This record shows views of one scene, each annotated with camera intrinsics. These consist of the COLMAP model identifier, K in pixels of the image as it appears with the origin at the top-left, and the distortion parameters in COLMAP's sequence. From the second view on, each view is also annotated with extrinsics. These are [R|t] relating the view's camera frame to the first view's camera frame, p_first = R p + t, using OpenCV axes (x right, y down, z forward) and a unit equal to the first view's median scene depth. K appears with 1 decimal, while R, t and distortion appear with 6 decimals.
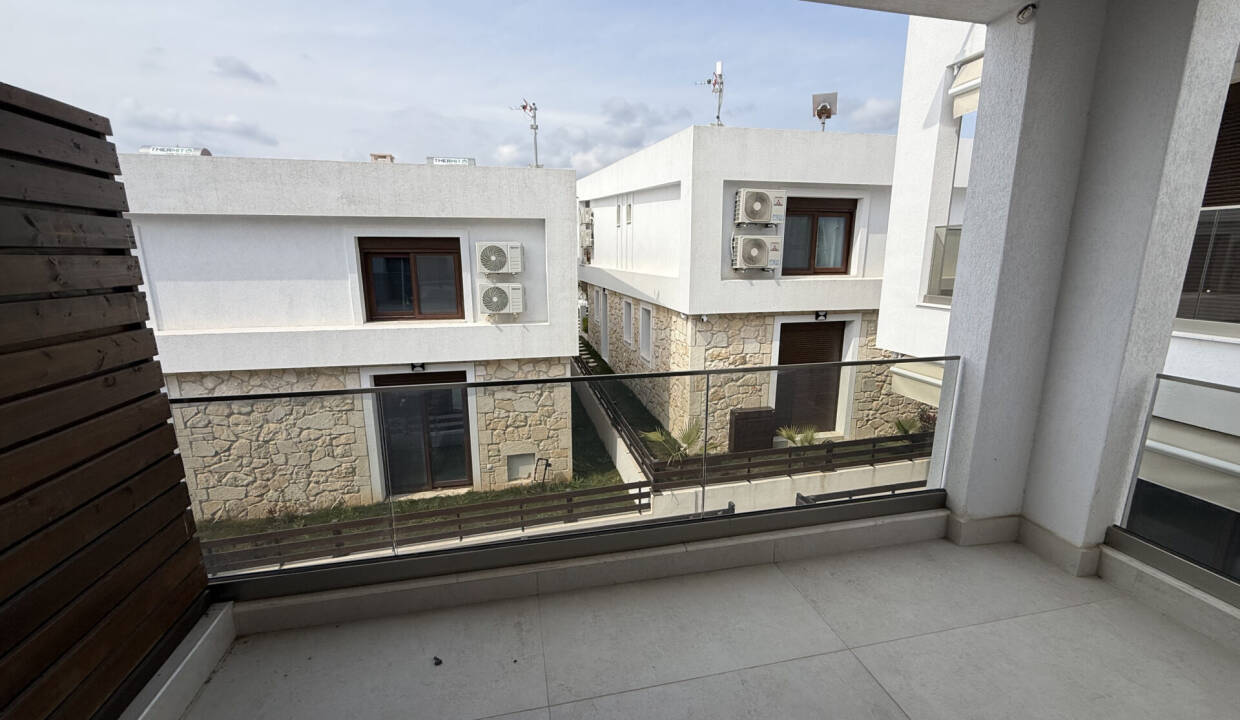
lens RADIAL K [[483.5, 0, 620.0], [0, 483.5, 360.0], [0, 0, 1]] dist [0.000964, 0.000041]
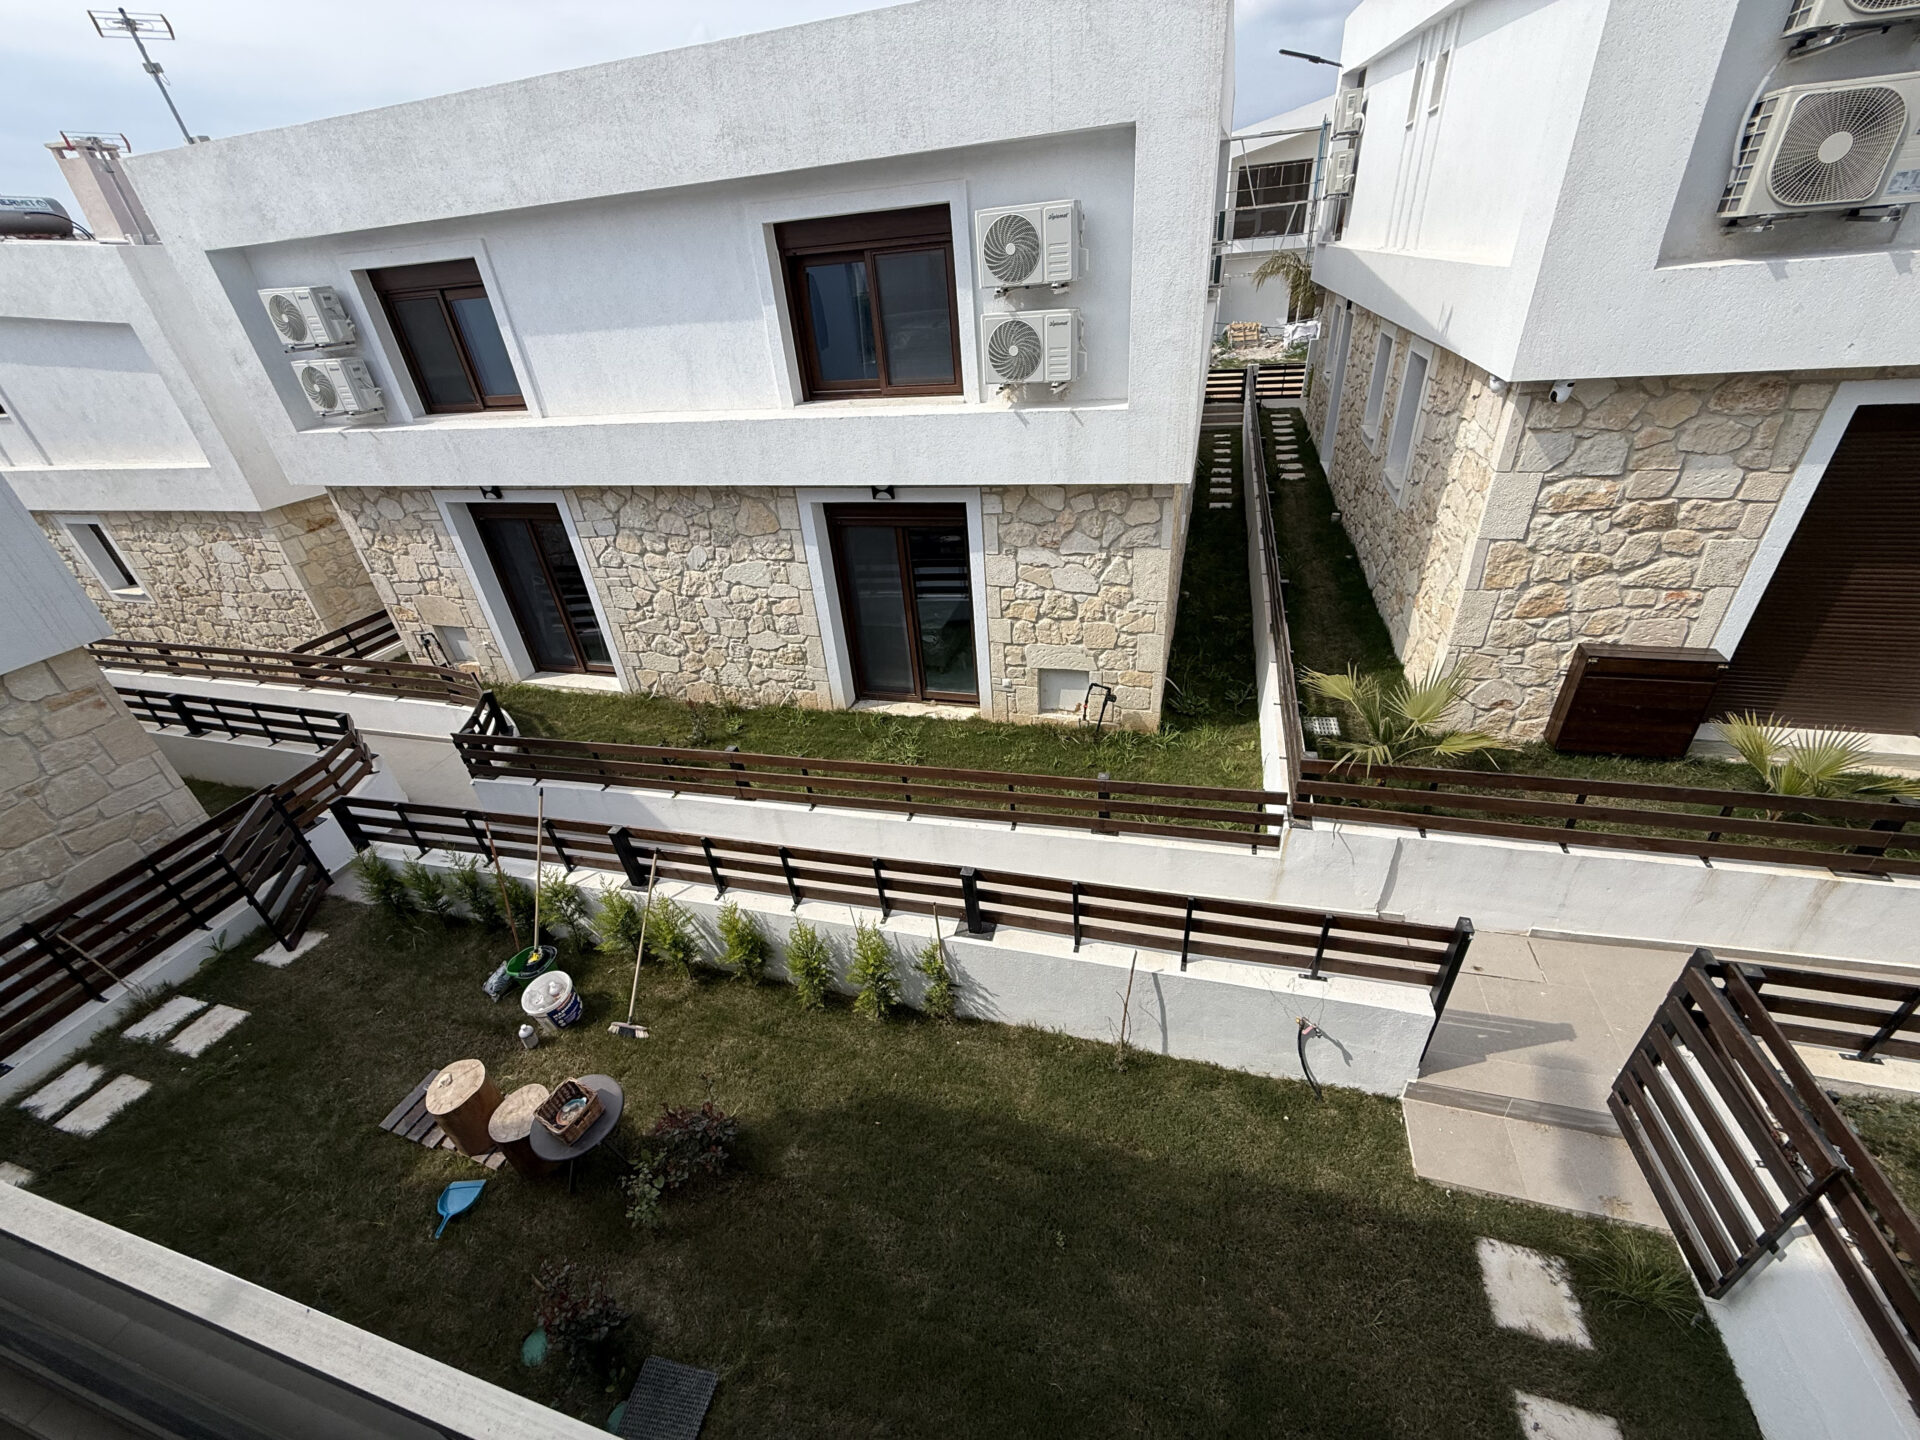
lens RADIAL K [[757.3, 0, 961.1], [0, 757.3, 721.6], [0, 0, 1]] dist [-0.000743, 0.000096]
pose [[0.872169, 0.194195, -0.449011, 0.088673], [-0.025090, 0.934385, 0.355380, -0.047895], [0.488562, -0.298686, 0.819814, 0.261673]]
